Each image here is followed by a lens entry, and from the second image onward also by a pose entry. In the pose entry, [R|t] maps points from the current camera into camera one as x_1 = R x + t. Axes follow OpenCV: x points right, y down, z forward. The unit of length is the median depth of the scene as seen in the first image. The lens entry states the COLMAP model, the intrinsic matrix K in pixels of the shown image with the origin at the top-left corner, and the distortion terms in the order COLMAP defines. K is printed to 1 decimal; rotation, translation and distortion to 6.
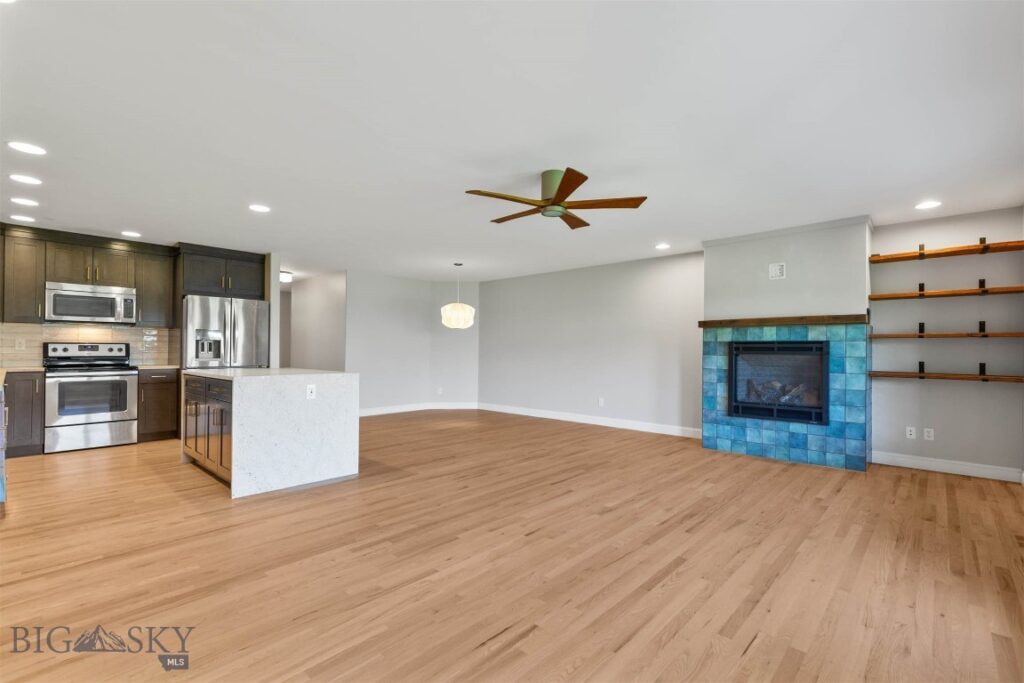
lens RADIAL K [[461.0, 0, 517.5], [0, 461.0, 345.8], [0, 0, 1]] dist [0.008384, -0.001950]
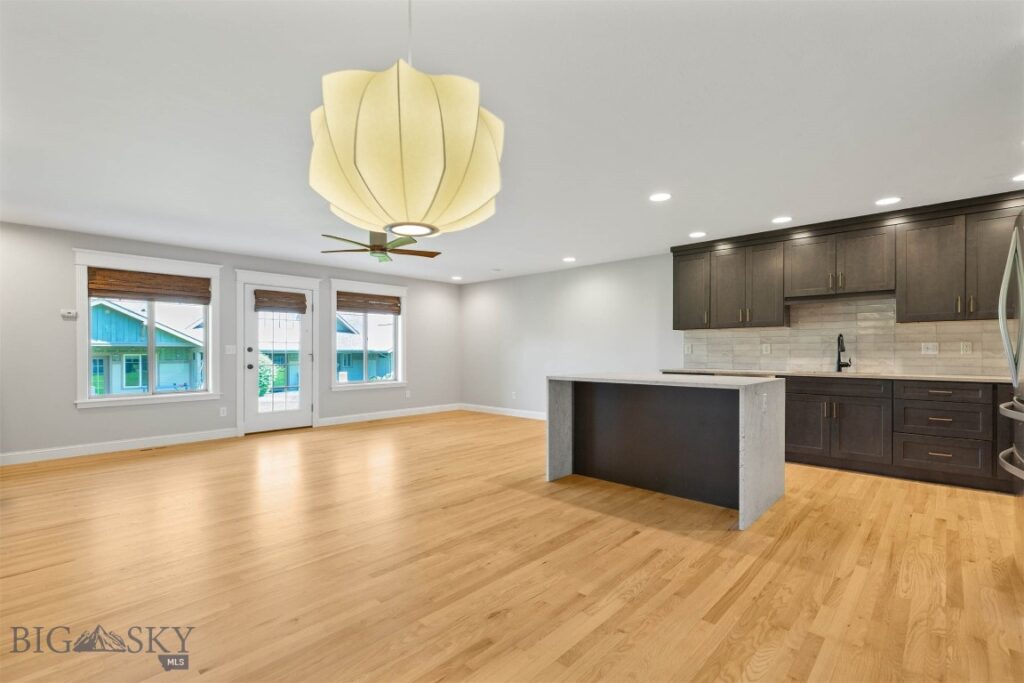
lens RADIAL K [[461.0, 0, 509.7], [0, 461.0, 351.3], [0, 0, 1]] dist [0.008384, -0.001950]
pose [[-0.999902, -0.004231, 0.013309, -0.220302], [-0.004332, 0.999962, -0.007562, 0.011618], [-0.013276, -0.007619, -0.999883, 1.532850]]
